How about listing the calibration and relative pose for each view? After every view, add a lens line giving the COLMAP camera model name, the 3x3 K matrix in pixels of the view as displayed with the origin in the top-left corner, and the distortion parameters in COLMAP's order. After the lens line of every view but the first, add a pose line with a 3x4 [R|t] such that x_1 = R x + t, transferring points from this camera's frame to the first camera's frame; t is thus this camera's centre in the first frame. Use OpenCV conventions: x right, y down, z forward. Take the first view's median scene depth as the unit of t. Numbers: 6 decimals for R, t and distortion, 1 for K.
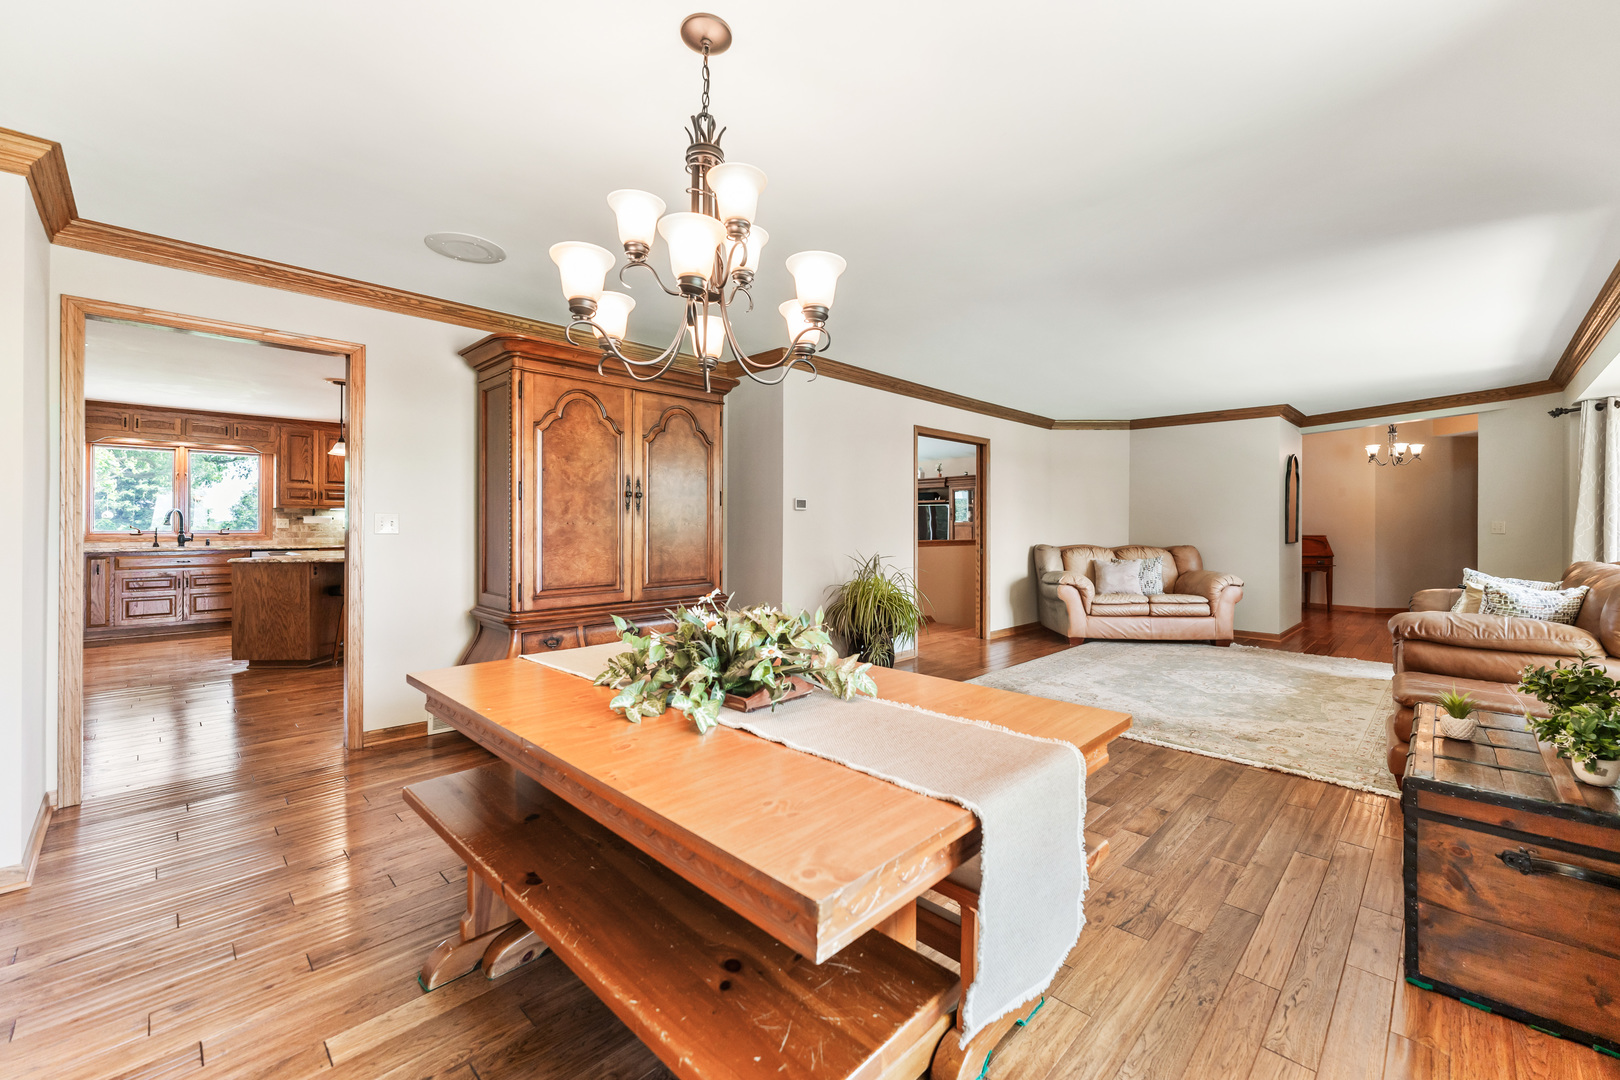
lens RADIAL K [[660.8, 0, 805.5], [0, 660.8, 523.3], [0, 0, 1]] dist [0.004328, -0.000285]
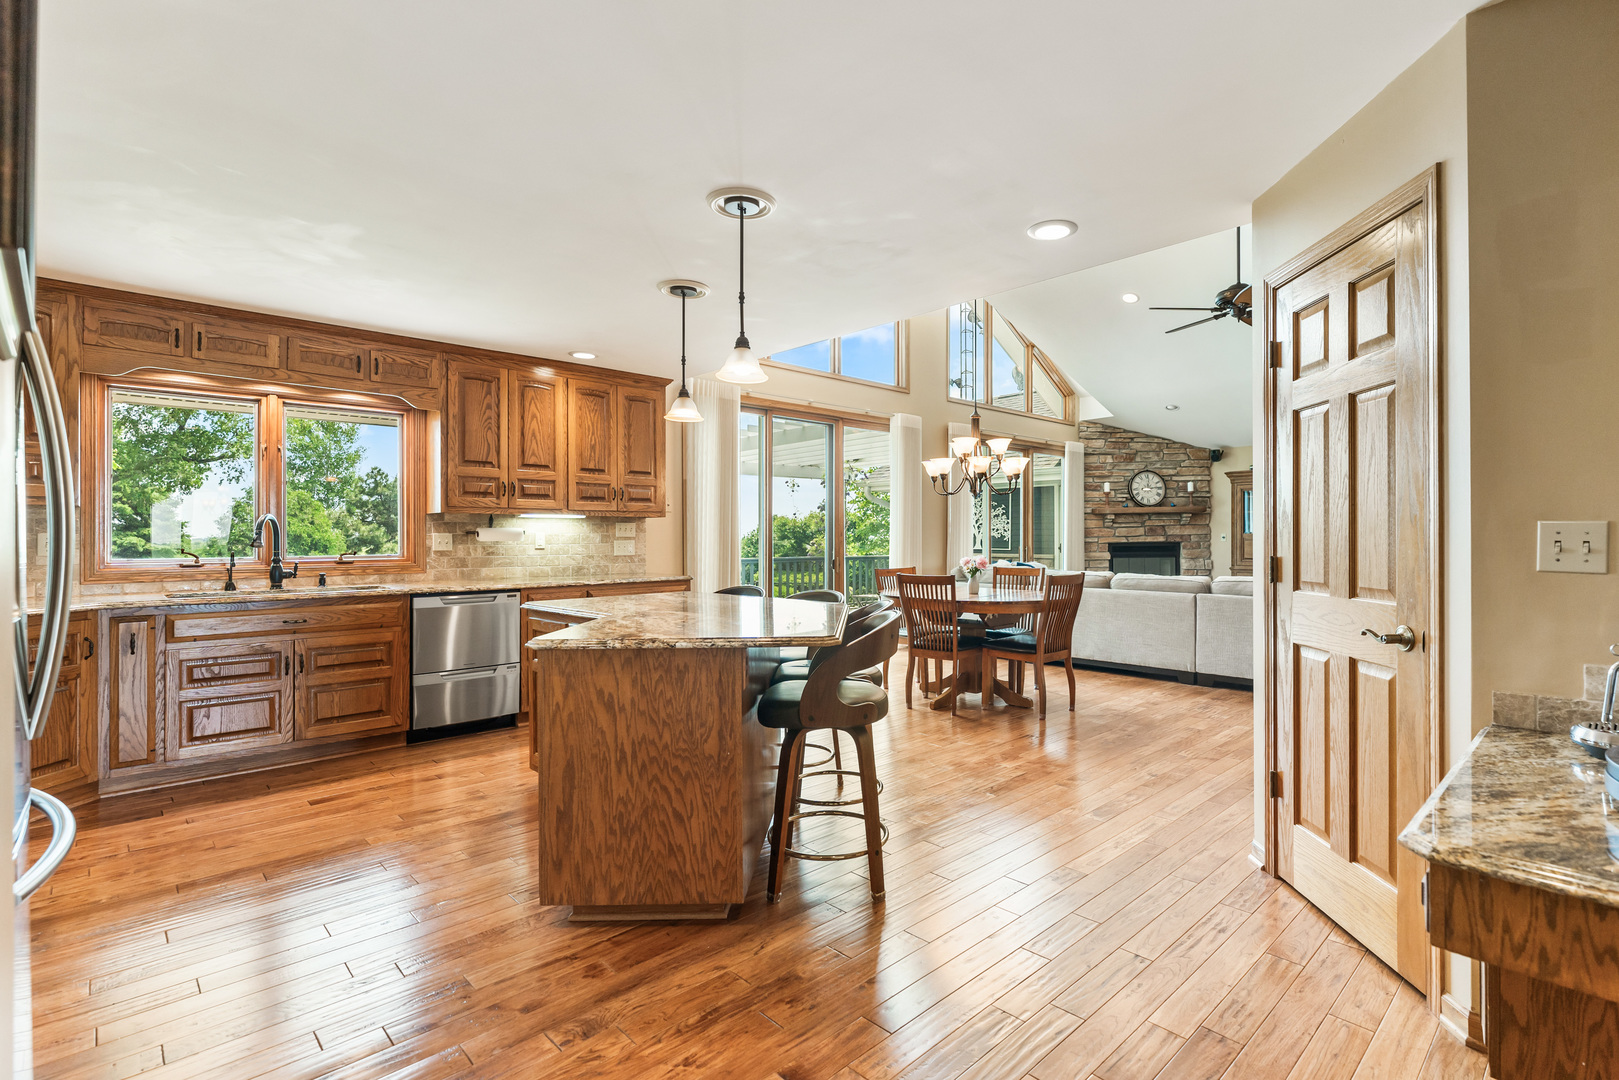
lens RADIAL K [[780.8, 0, 873.1], [0, 780.8, 535.4], [0, 0, 1]] dist [-0.000763, -0.000185]
pose [[0.999956, -0.006841, 0.006373, -0.495478], [0.006842, 0.999977, -0.000136, -0.003256], [-0.006371, 0.000180, 0.999980, 0.404494]]
